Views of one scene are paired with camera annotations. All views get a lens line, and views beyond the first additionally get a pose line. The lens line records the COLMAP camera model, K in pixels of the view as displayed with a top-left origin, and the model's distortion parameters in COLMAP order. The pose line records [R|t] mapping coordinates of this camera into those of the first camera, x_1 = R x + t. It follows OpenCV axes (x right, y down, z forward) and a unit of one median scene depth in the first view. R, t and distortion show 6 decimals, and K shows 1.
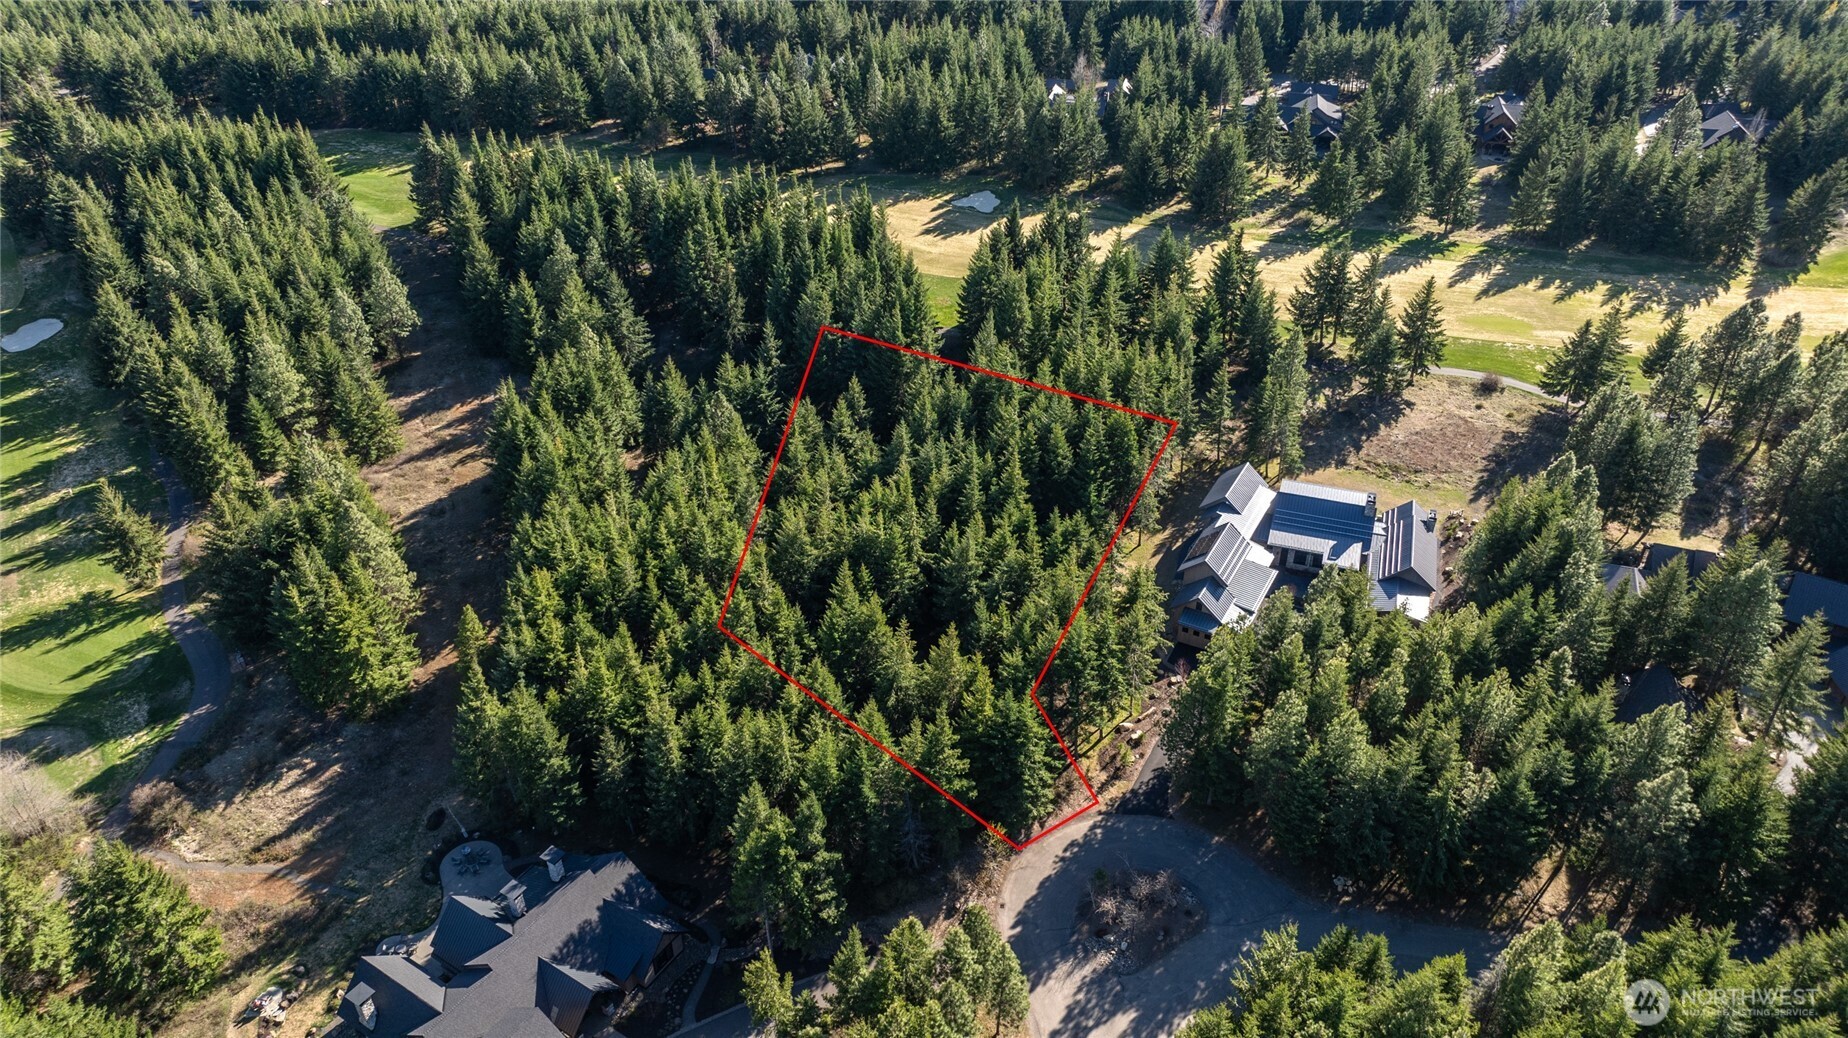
lens RADIAL K [[1307.1, 0, 924.9], [0, 1307.1, 524.8], [0, 0, 1]] dist [-0.023345, 0.023813]
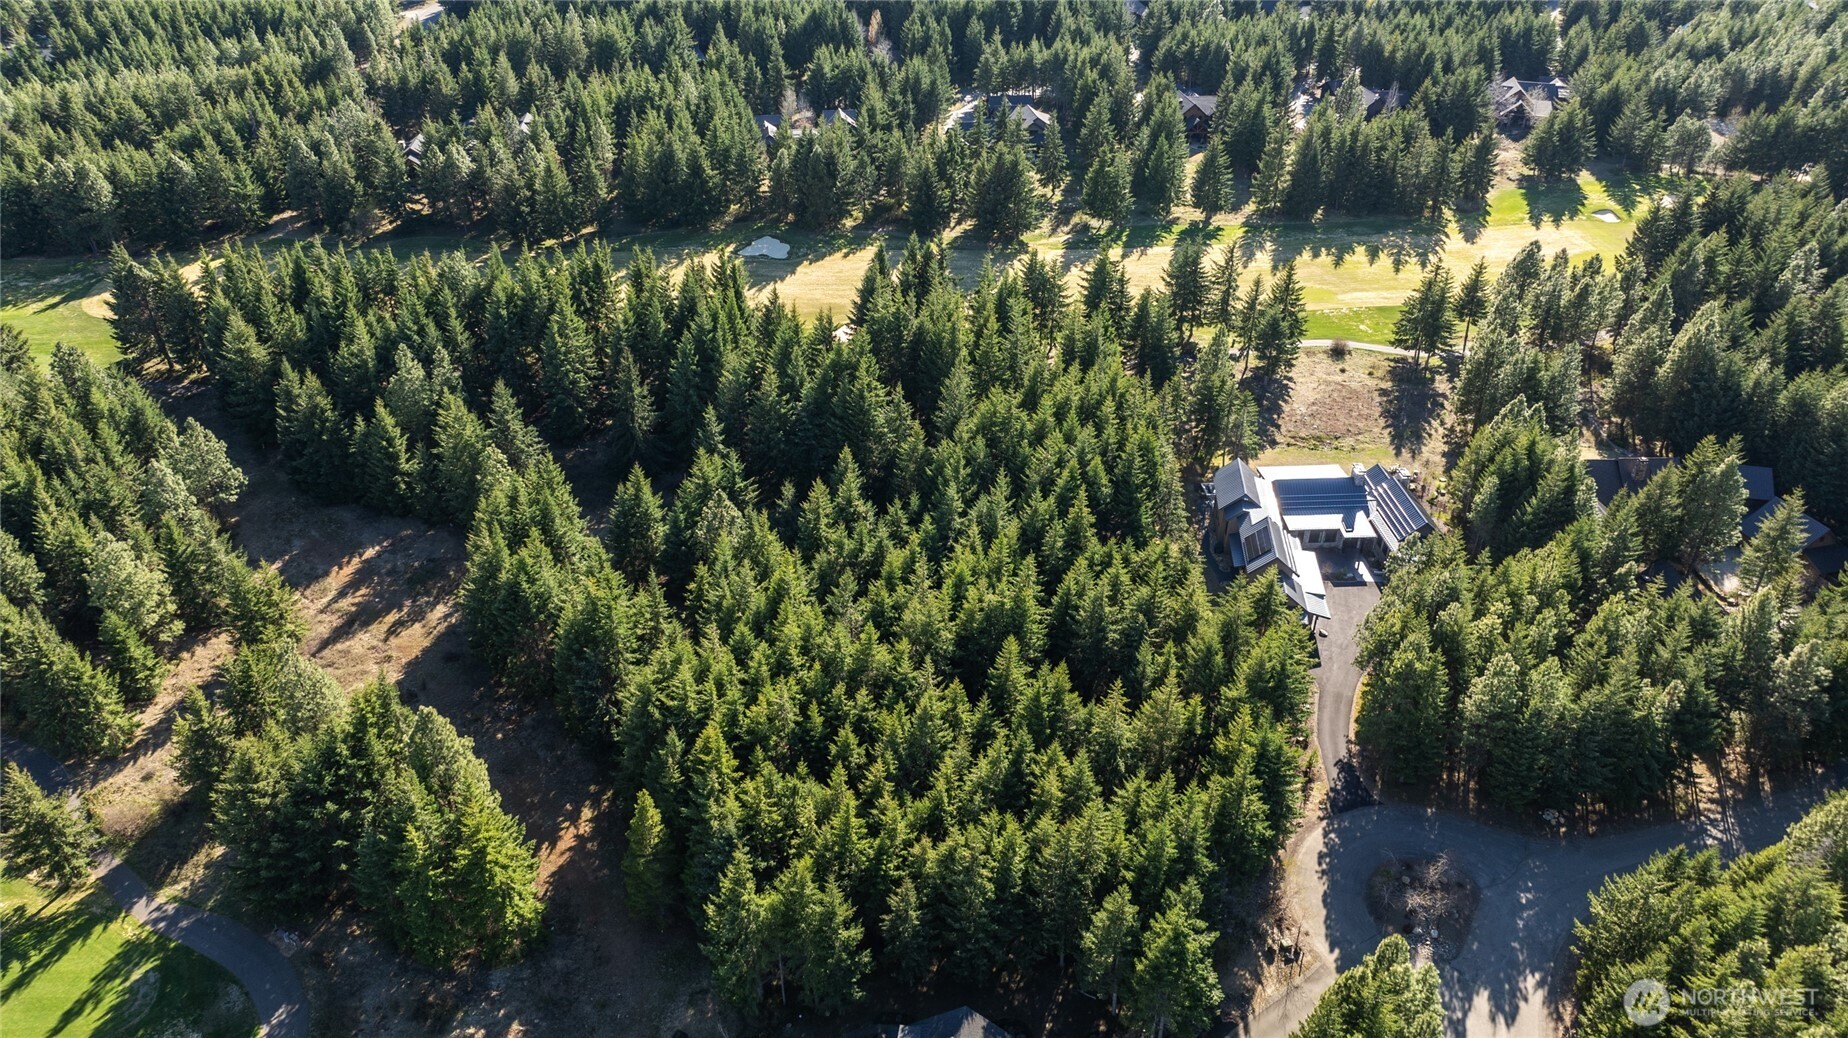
lens RADIAL K [[1307.1, 0, 926.2], [0, 1307.1, 515.3], [0, 0, 1]] dist [-0.023345, 0.023813]
pose [[0.918477, -0.201686, 0.340179, -0.301770], [0.209086, 0.977779, 0.015179, -0.061486], [-0.335682, 0.057185, 0.940238, 0.087268]]
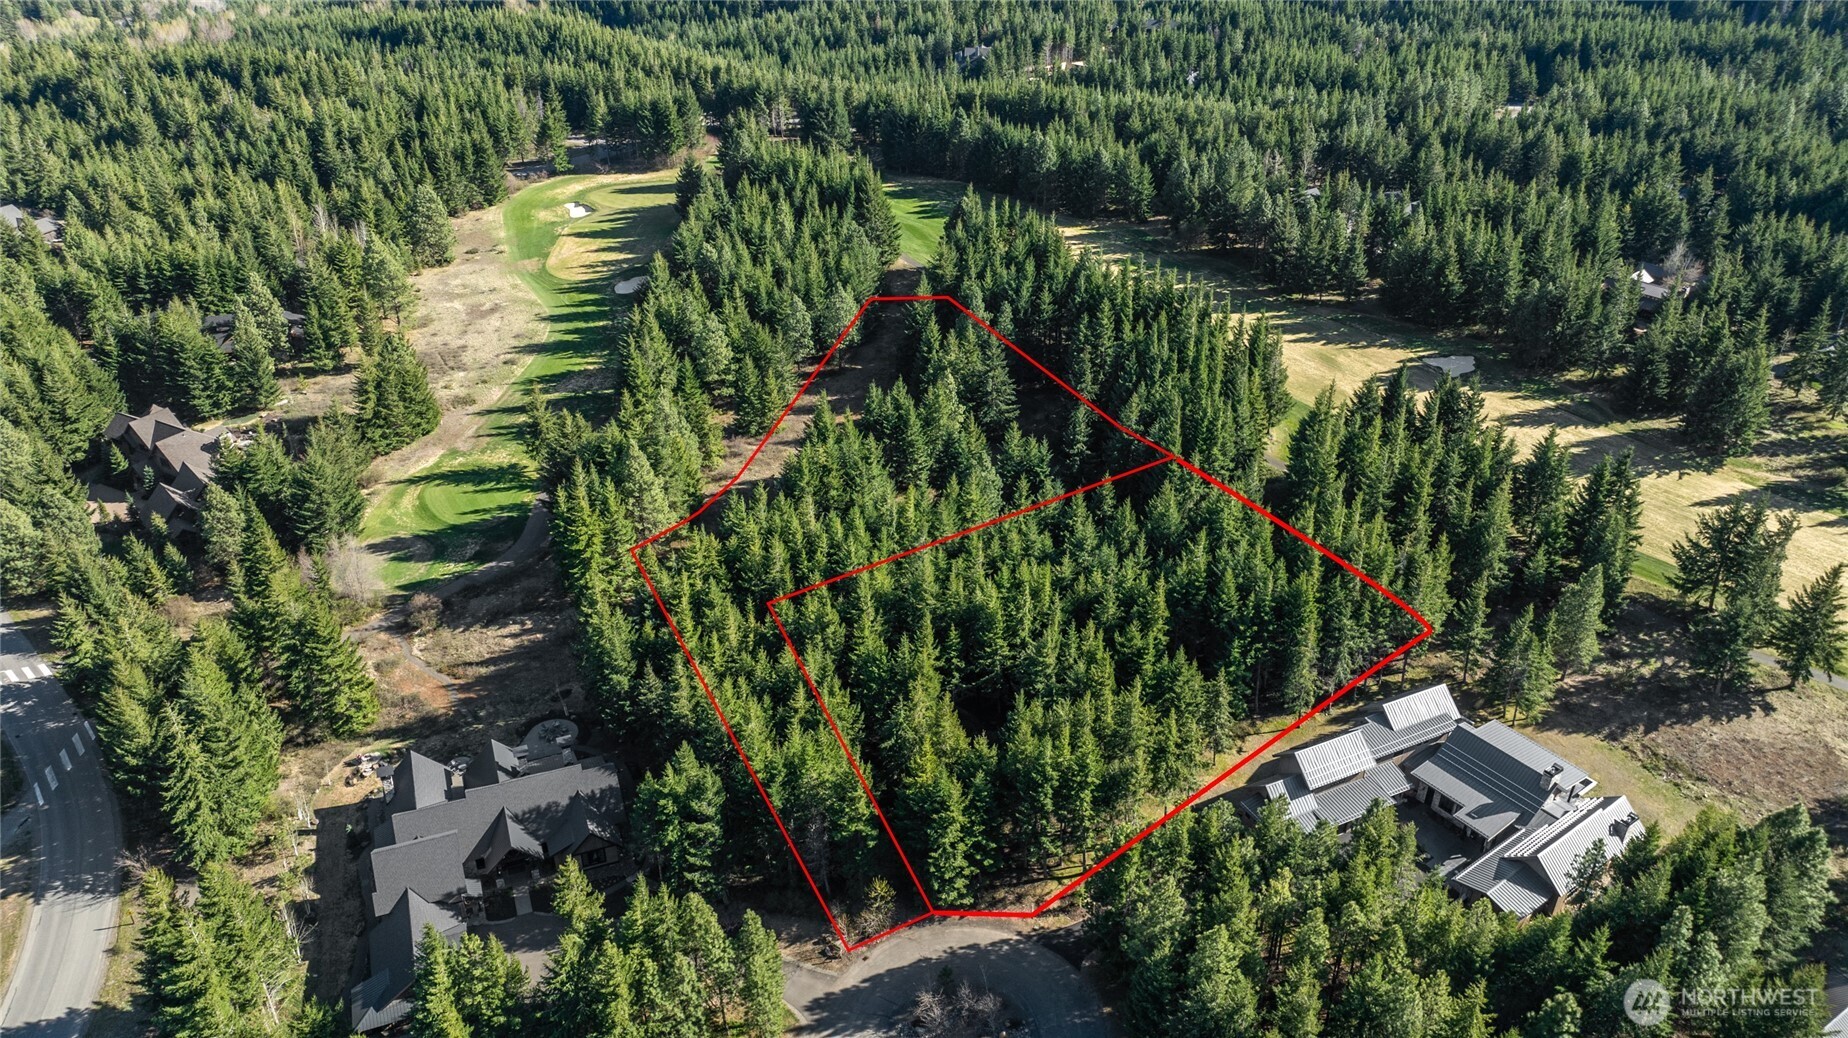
lens RADIAL K [[1307.1, 0, 927.9], [0, 1307.1, 522.5], [0, 0, 1]] dist [-0.023345, 0.023813]
pose [[0.816725, 0.293663, -0.496711, 0.316914], [-0.331830, 0.943262, 0.012055, -0.039041], [0.472069, 0.154978, 0.867832, 0.045726]]
